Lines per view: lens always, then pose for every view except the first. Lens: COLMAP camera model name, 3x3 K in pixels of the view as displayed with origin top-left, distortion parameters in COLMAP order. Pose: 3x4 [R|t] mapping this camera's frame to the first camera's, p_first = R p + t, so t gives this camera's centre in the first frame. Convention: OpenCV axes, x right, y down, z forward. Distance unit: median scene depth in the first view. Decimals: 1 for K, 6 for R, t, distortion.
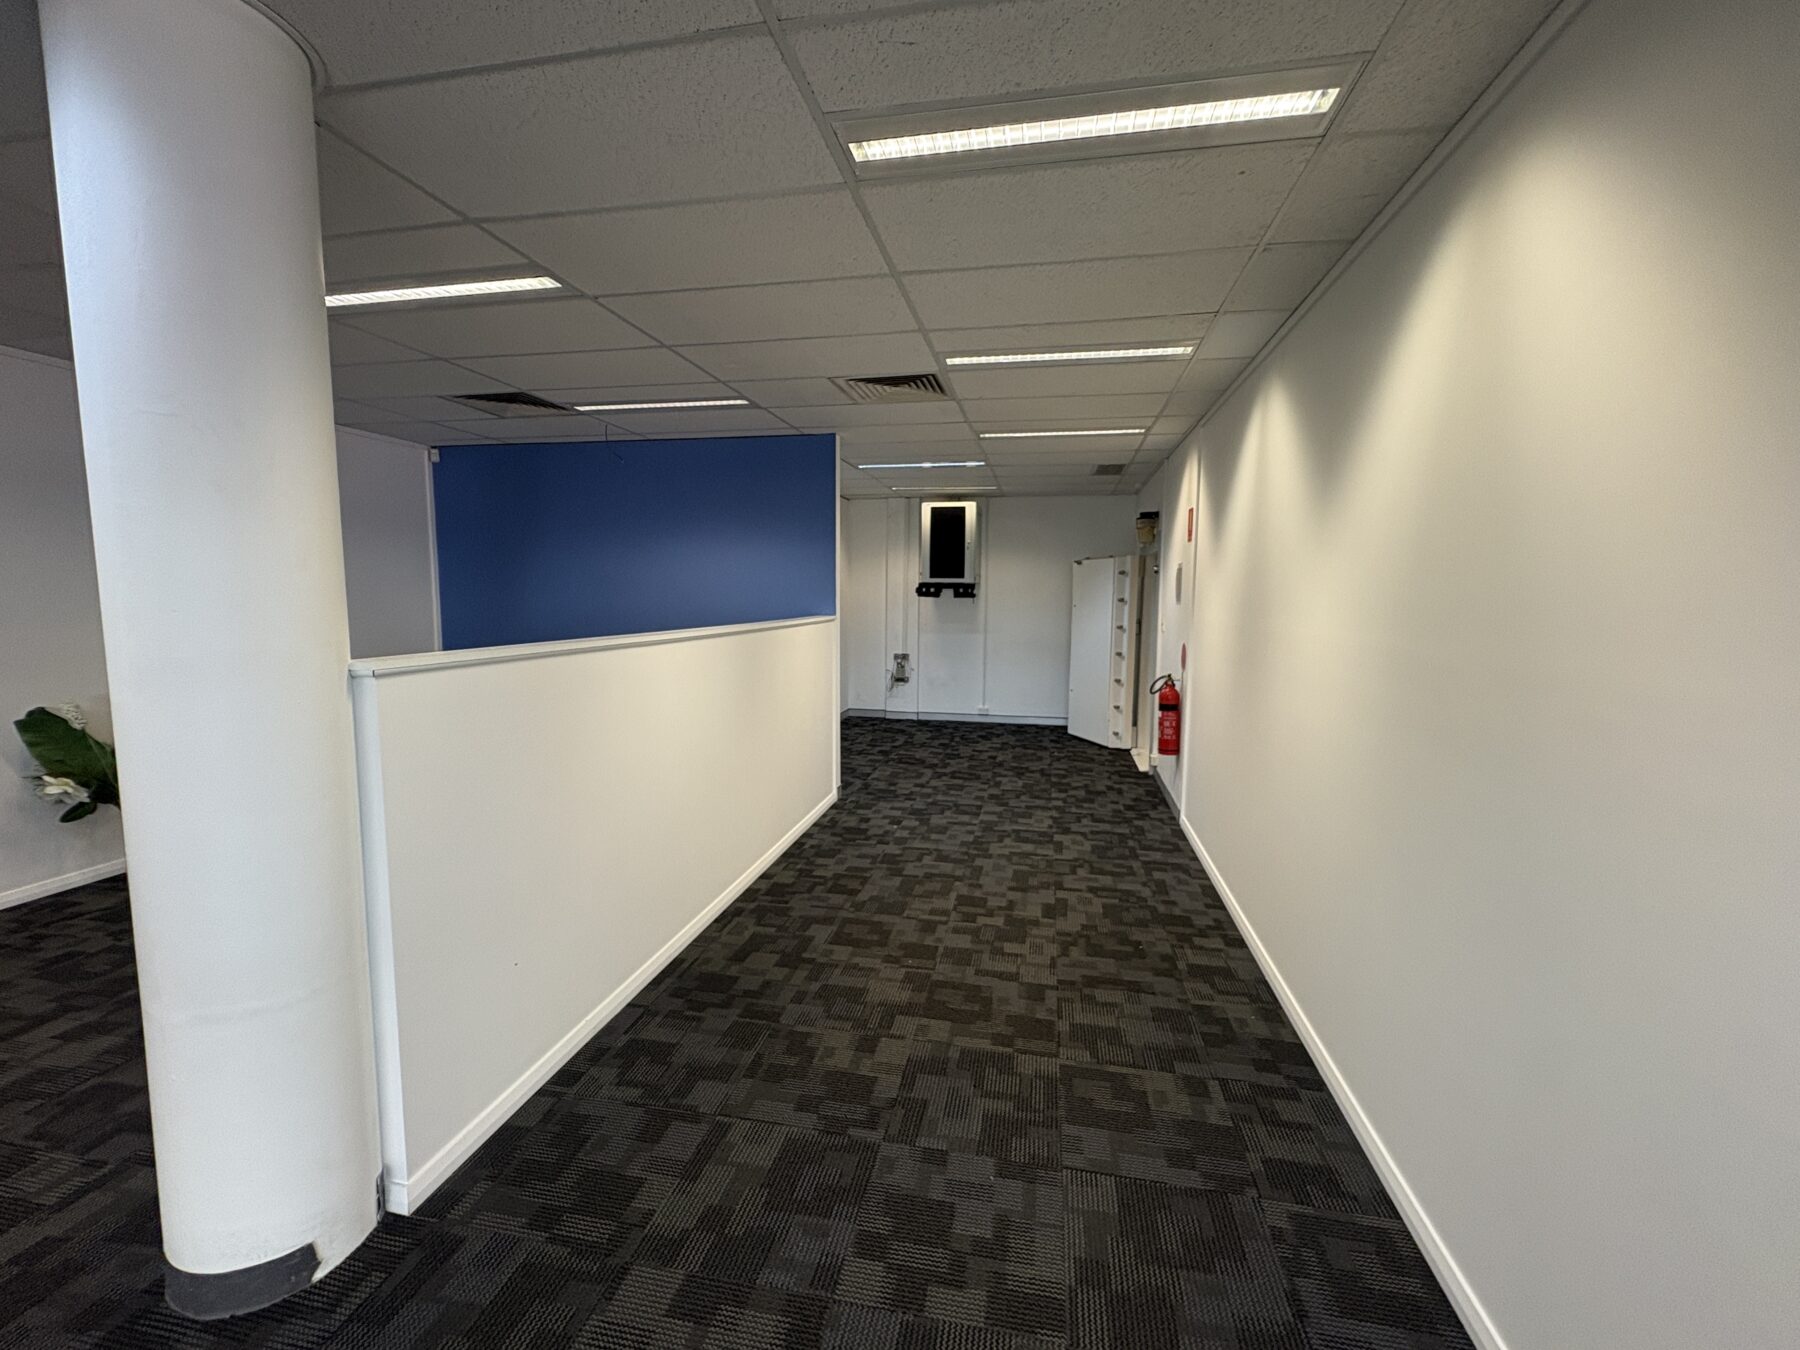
lens RADIAL K [[758.5, 0, 899.7], [0, 758.5, 672.4], [0, 0, 1]] dist [-0.000038, -0.000069]
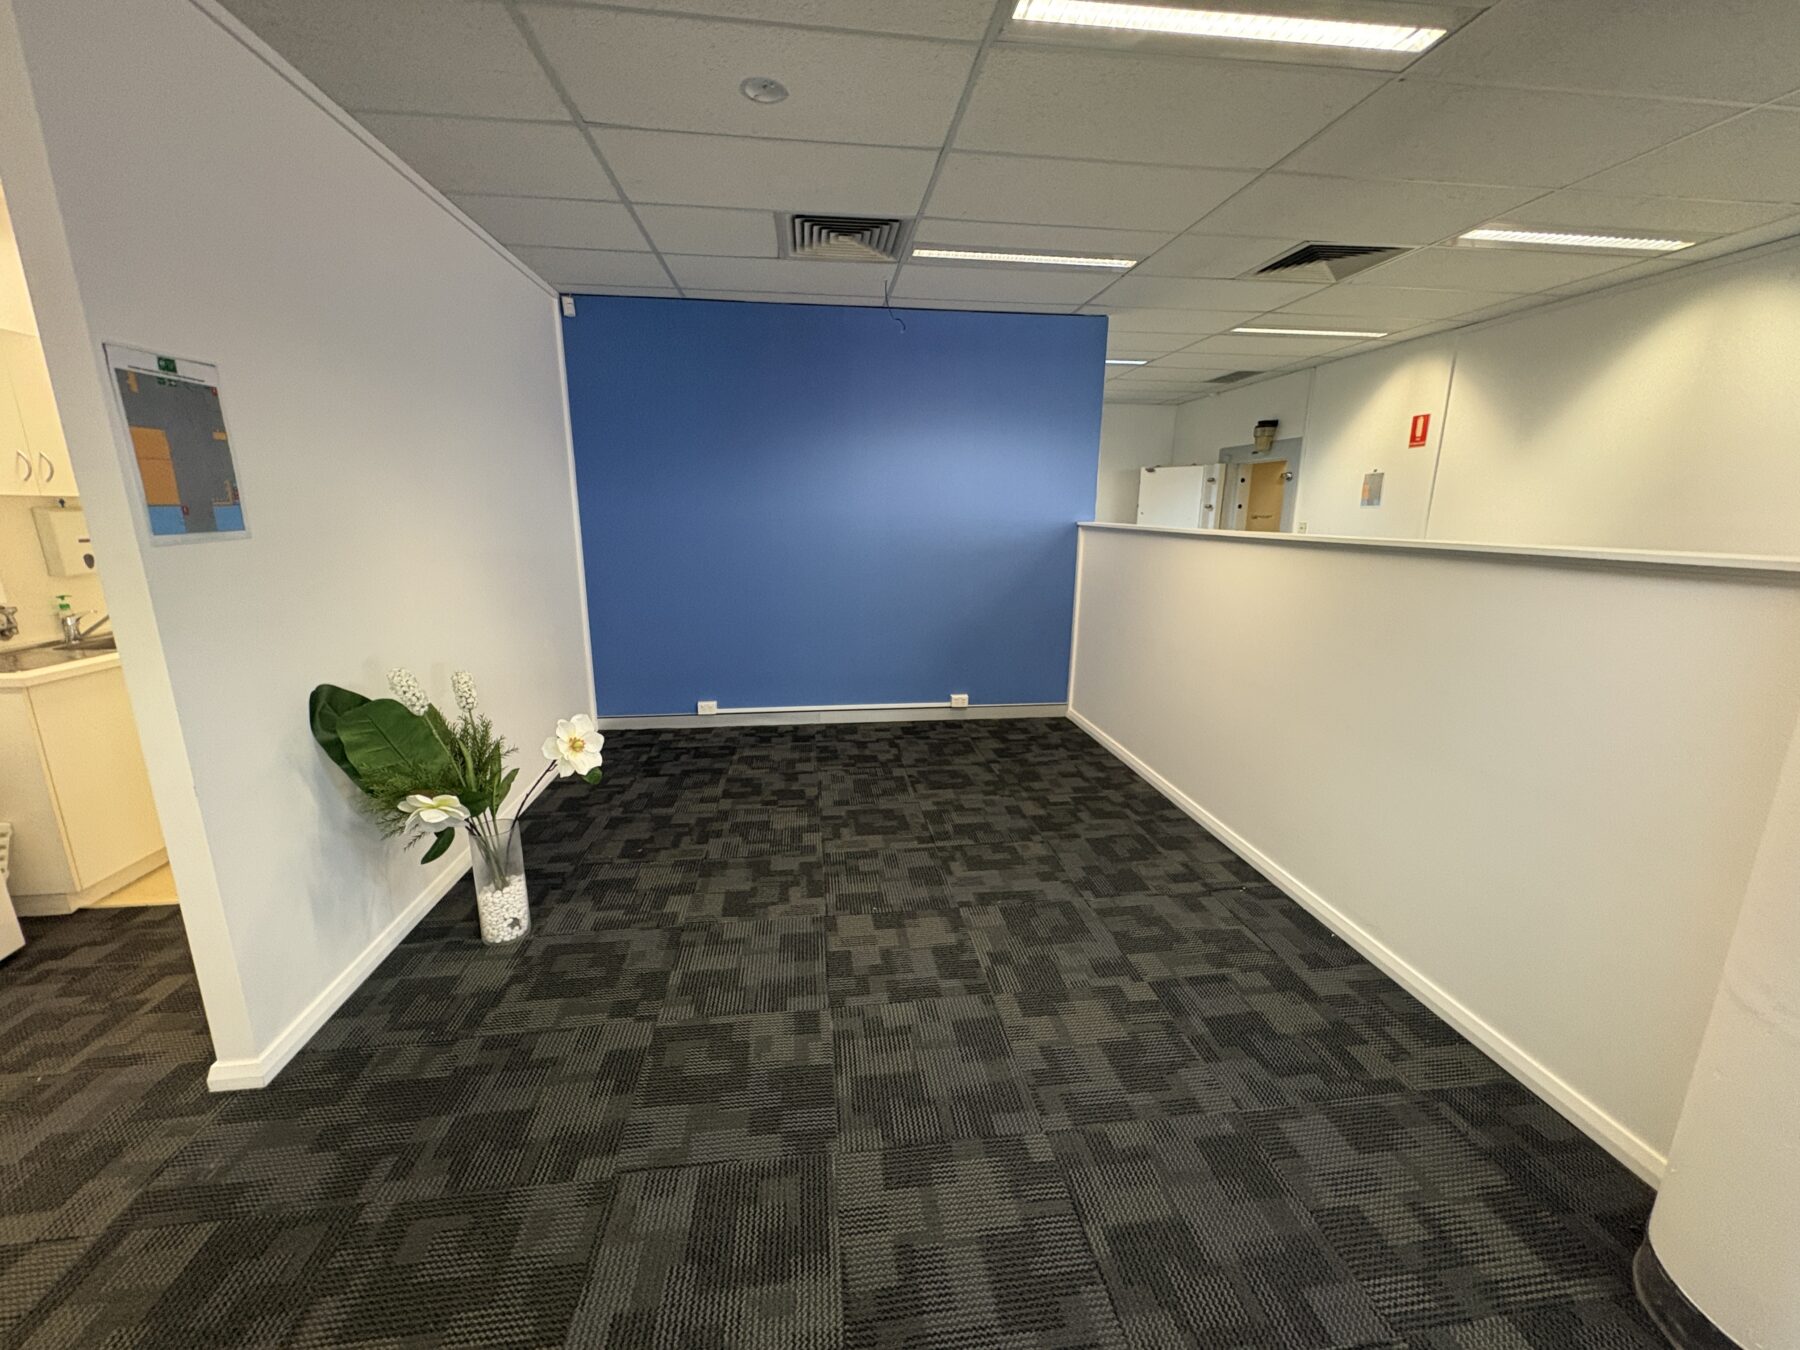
lens RADIAL K [[715.9, 0, 898.9], [0, 715.9, 674.1], [0, 0, 1]] dist [0.000098, 0.000541]
pose [[0.949597, -0.074554, 0.304479, -0.442305], [0.035778, 0.990736, 0.131006, -0.009963], [-0.311426, -0.113510, 0.943467, 0.166569]]
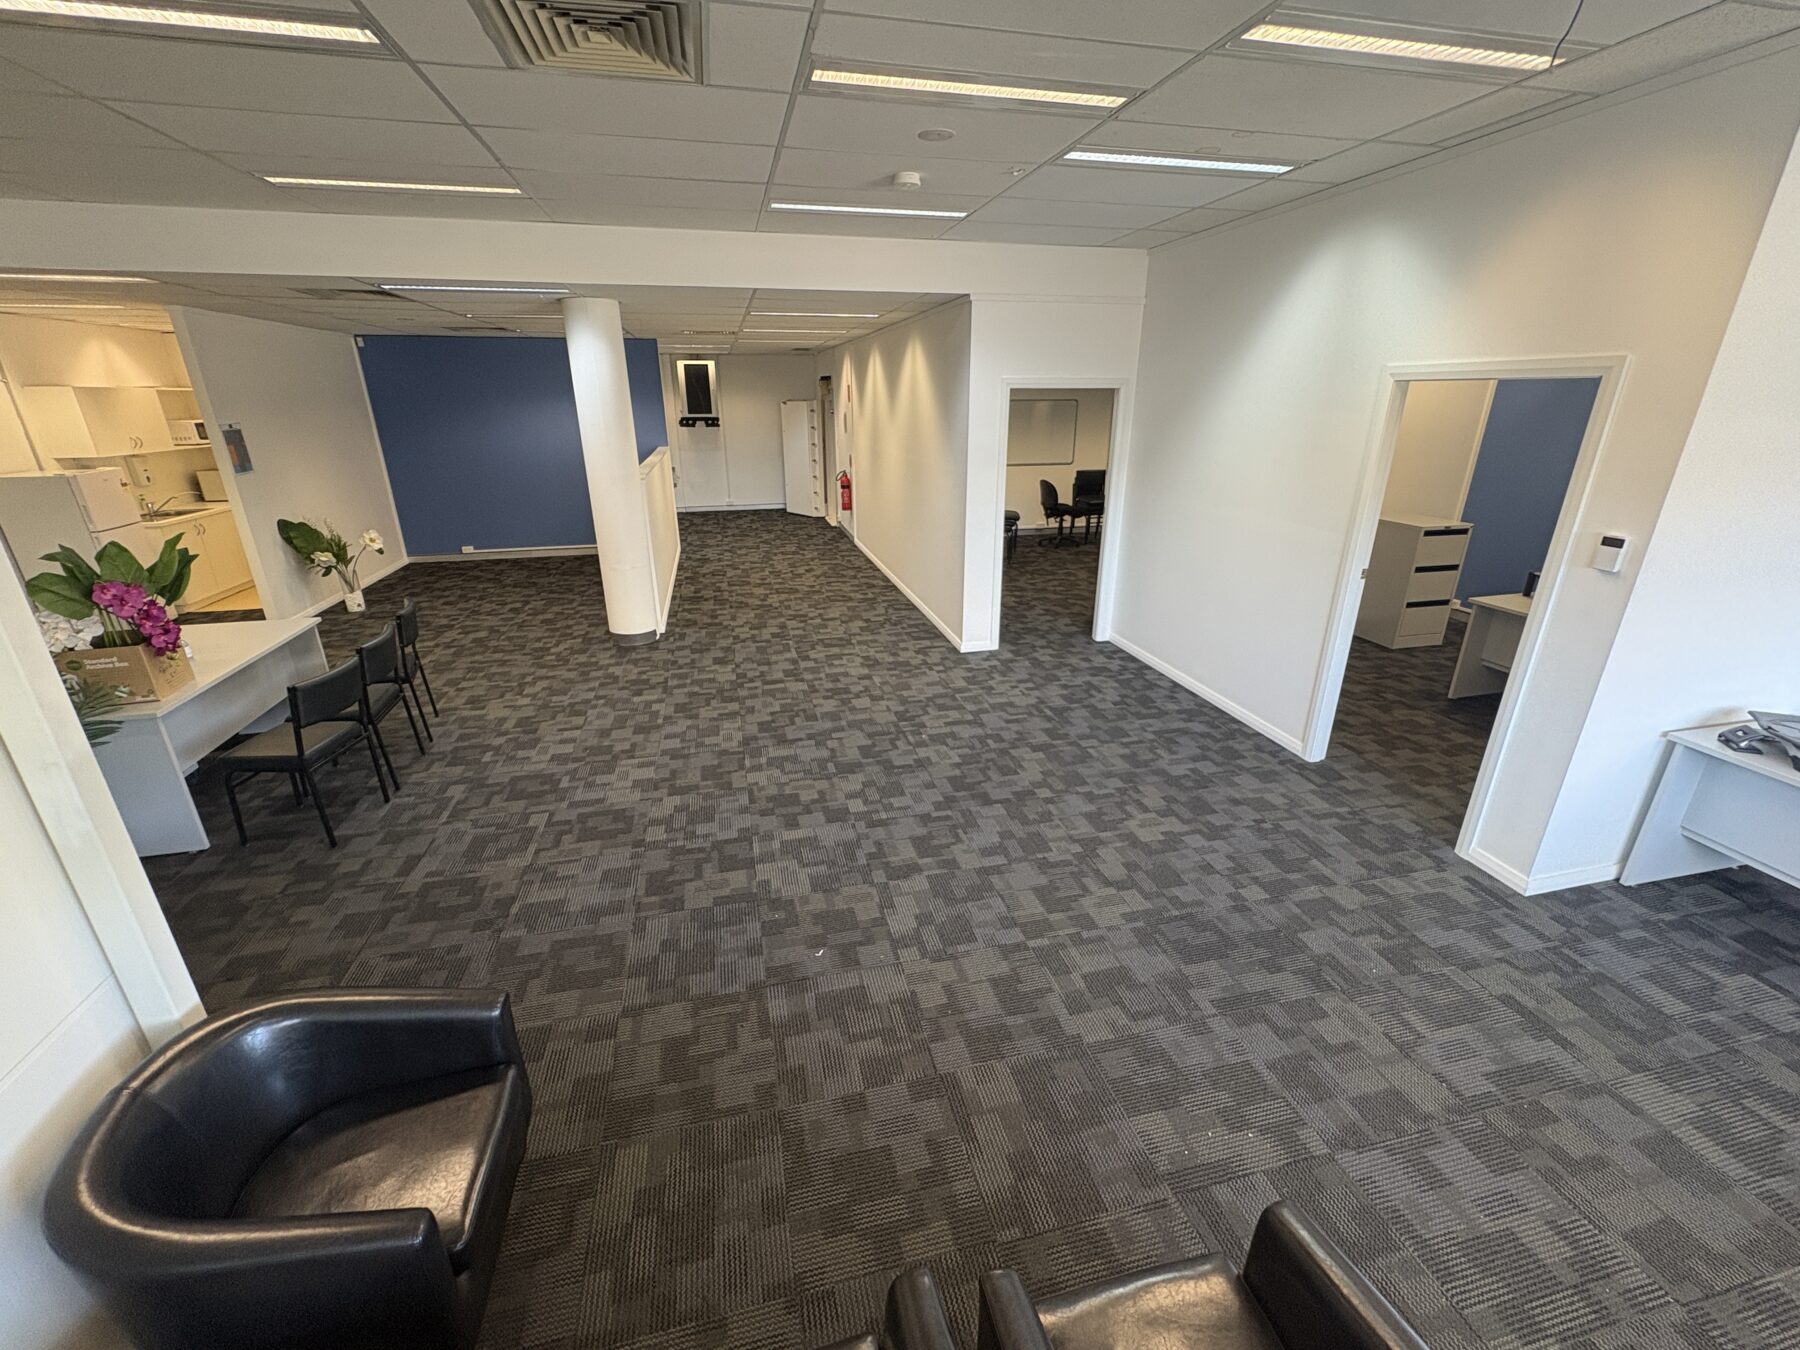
lens RADIAL K [[736.4, 0, 899.0], [0, 736.4, 674.0], [0, 0, 1]] dist [0.001297, -0.000009]
pose [[0.909093, -0.159527, 0.384839, -0.257186], [0.056147, 0.962266, 0.266254, 0.007821], [-0.412793, -0.220442, 0.883746, -0.665108]]
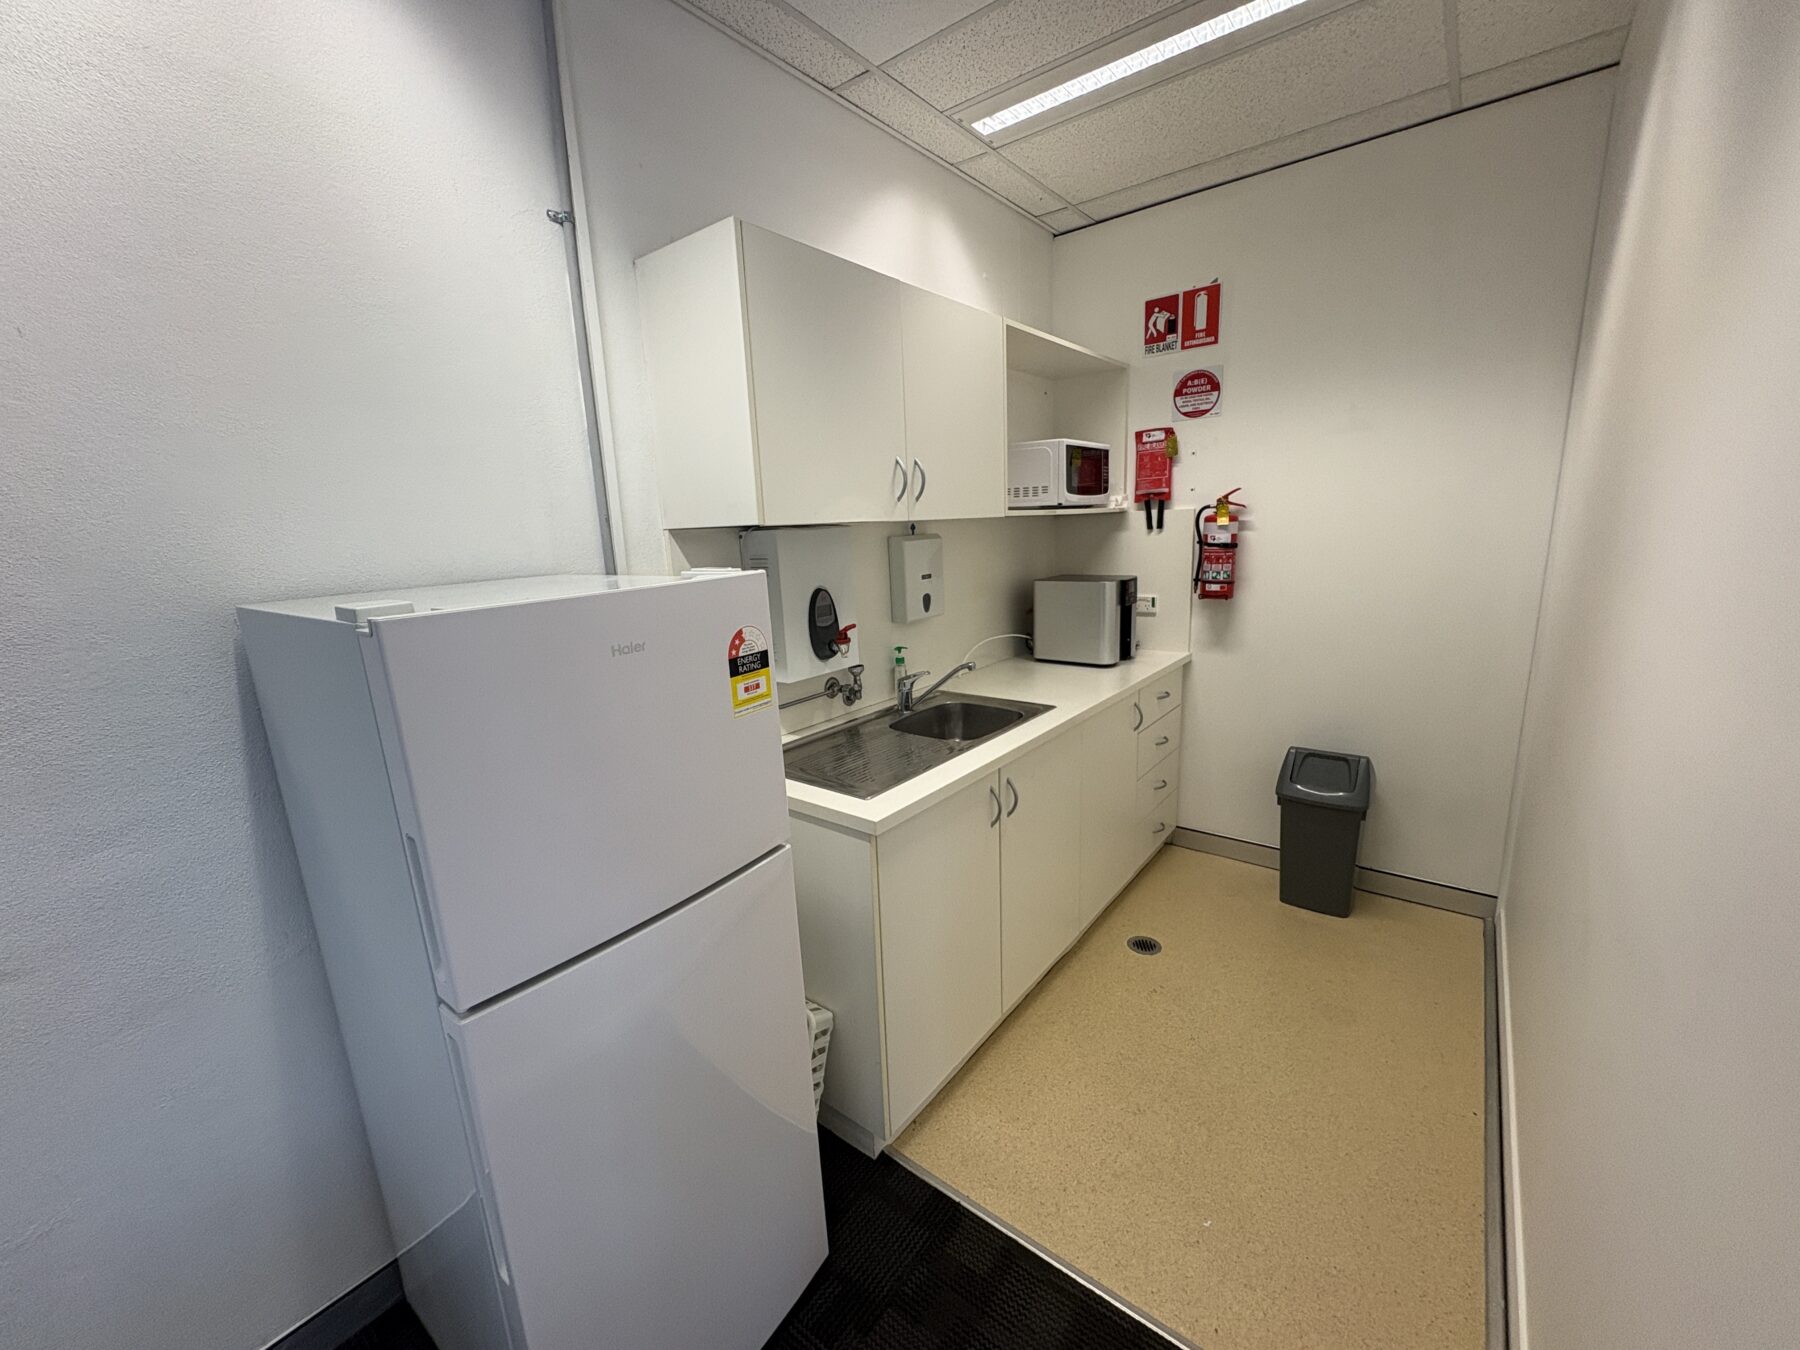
lens RADIAL K [[714.5, 0, 898.3], [0, 714.5, 673.0], [0, 0, 1]] dist [0.001144, -0.000070]
pose [[0.889298, 0.050469, -0.454535, -0.627711], [-0.000553, 0.994010, 0.109287, -0.042079], [0.457328, -0.096937, 0.883999, 0.429623]]
